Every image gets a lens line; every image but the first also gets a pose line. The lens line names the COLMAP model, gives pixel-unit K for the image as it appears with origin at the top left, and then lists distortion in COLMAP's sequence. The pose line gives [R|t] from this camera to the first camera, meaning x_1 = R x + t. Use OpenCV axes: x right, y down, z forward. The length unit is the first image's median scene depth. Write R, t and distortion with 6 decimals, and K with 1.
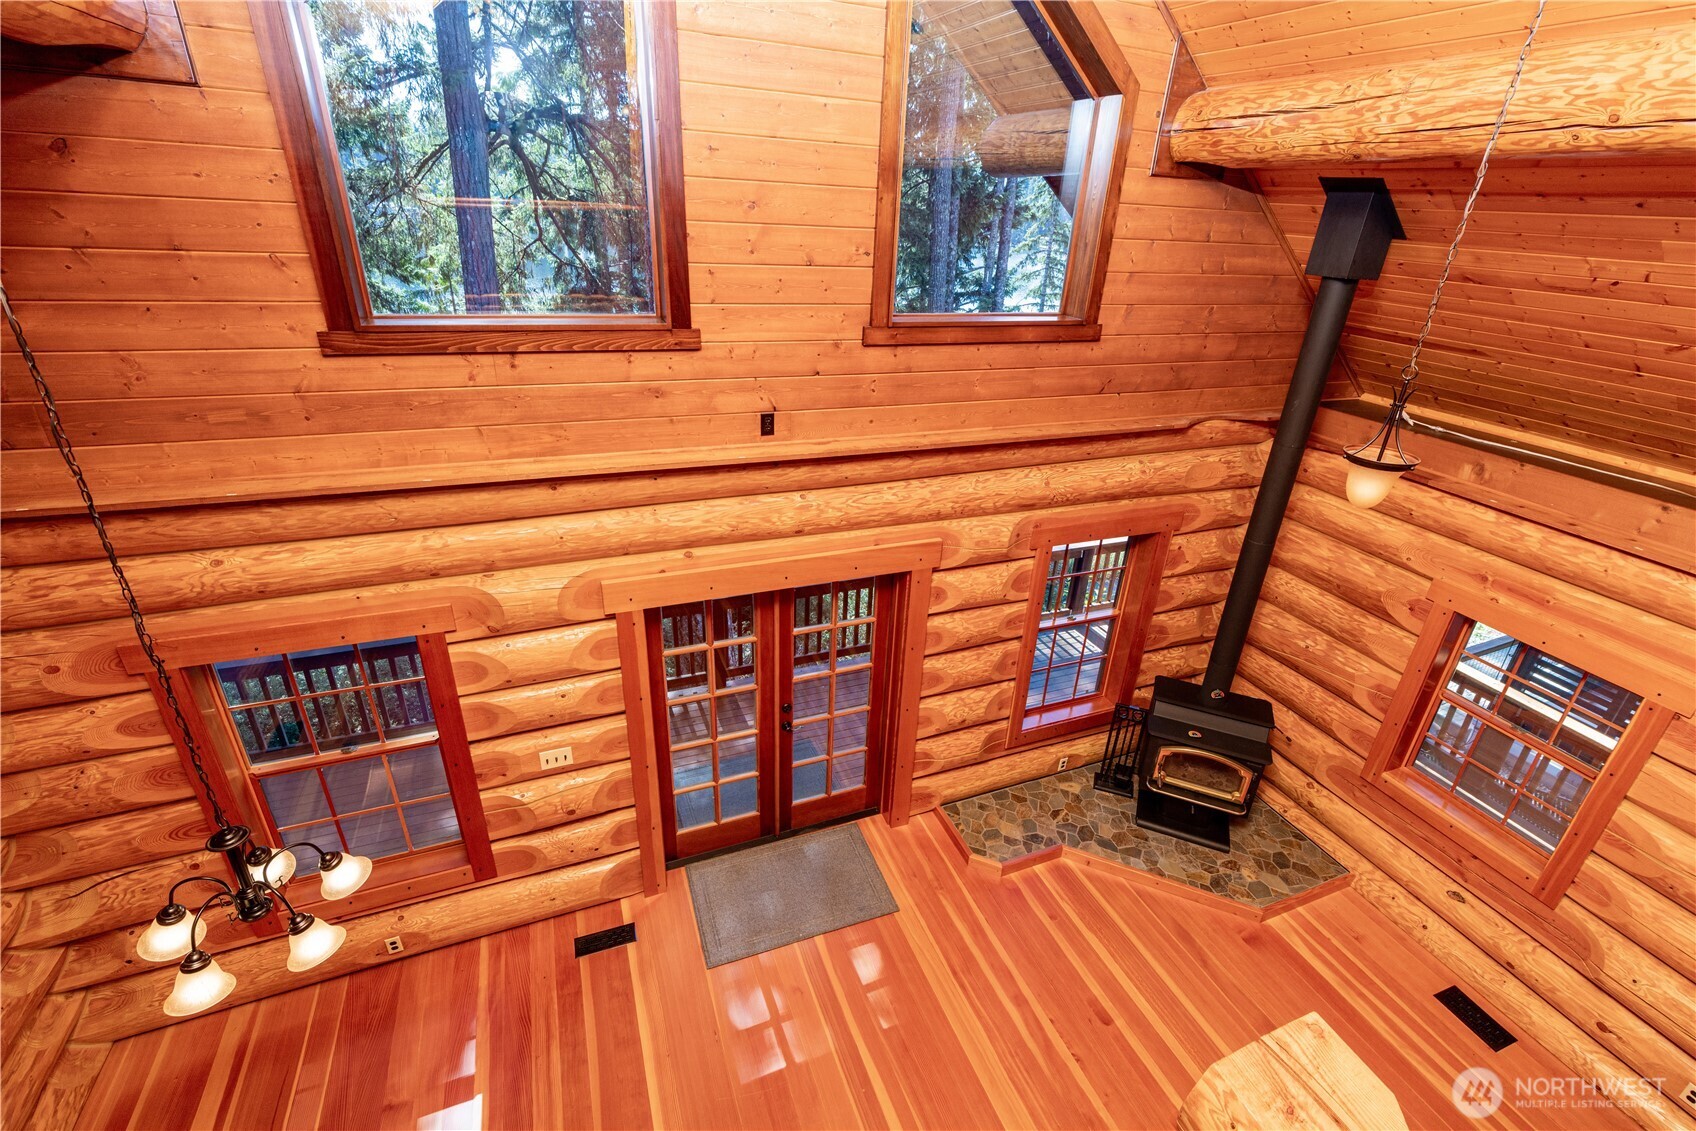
lens RADIAL K [[755.2, 0, 852.7], [0, 755.2, 563.7], [0, 0, 1]] dist [0.001229, -0.000036]
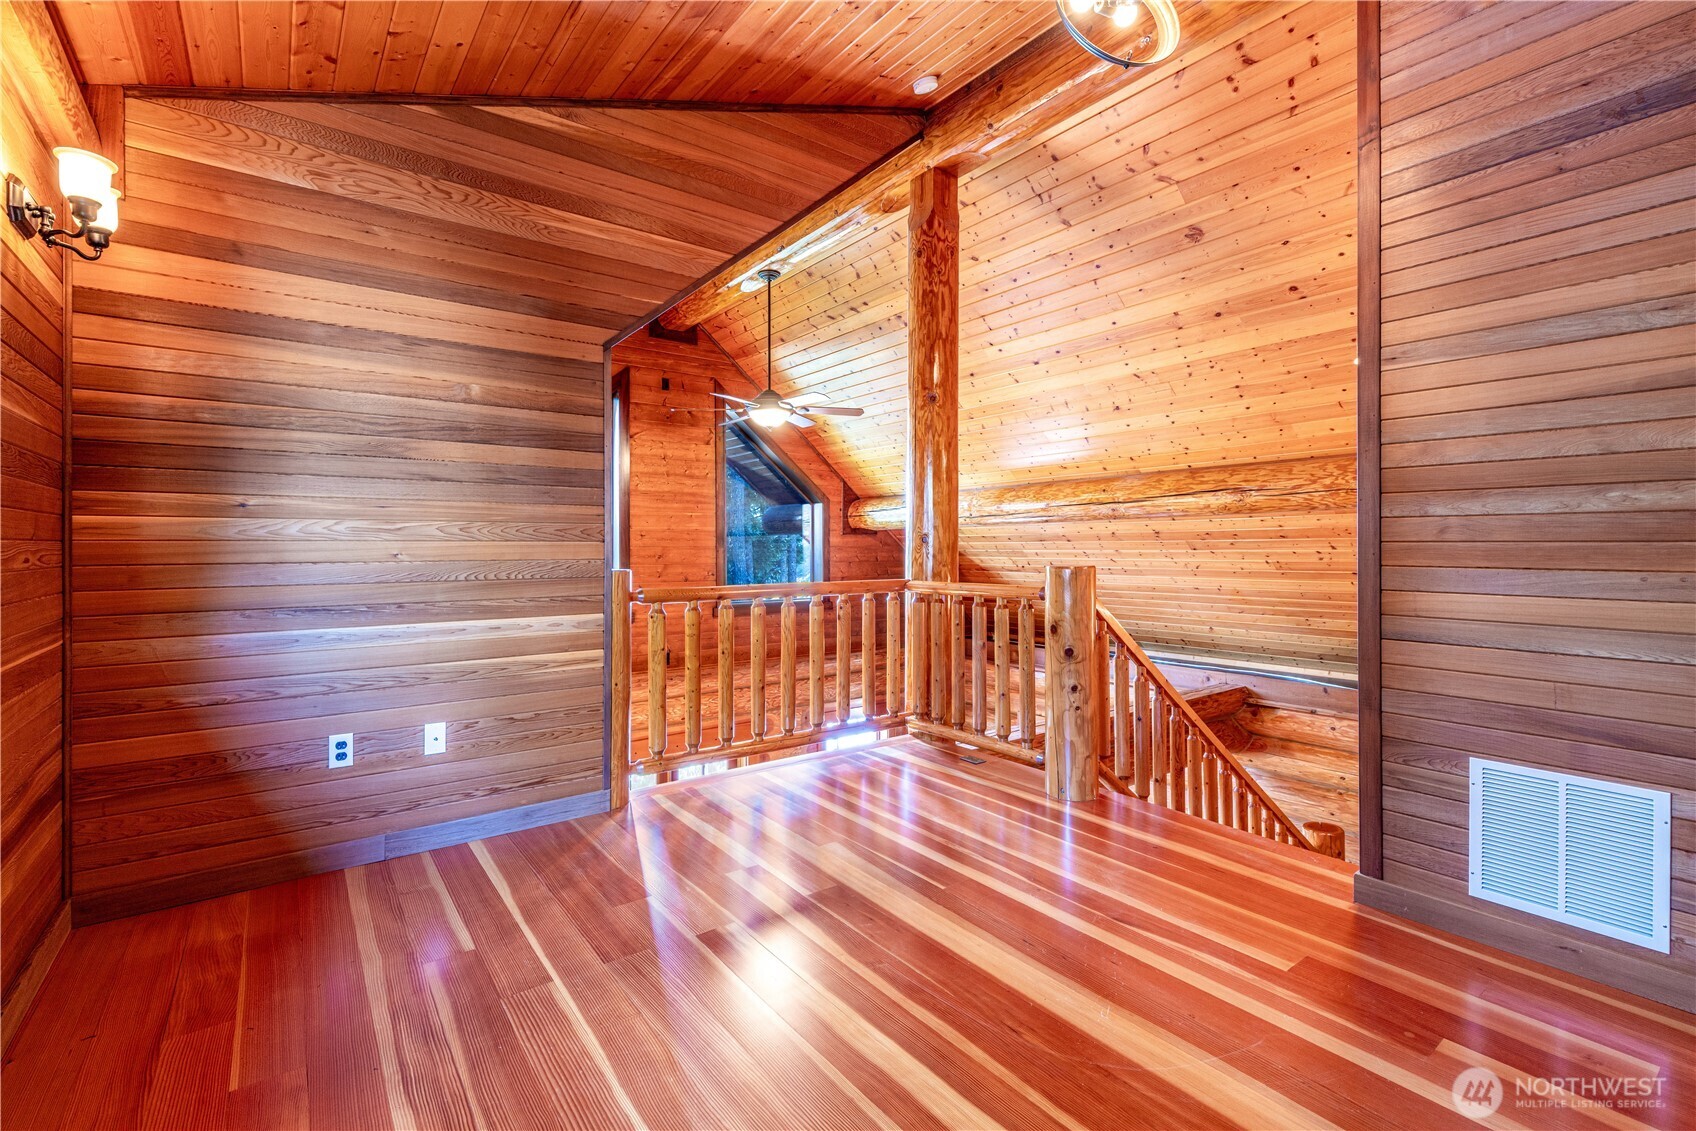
lens RADIAL K [[755.2, 0, 849.6], [0, 755.2, 555.0], [0, 0, 1]] dist [0.001229, -0.000036]
pose [[0.966434, -0.053408, 0.251303, -0.128029], [0.153991, 0.903394, -0.400207, 0.405248], [-0.205652, 0.425472, 0.881295, -0.881545]]
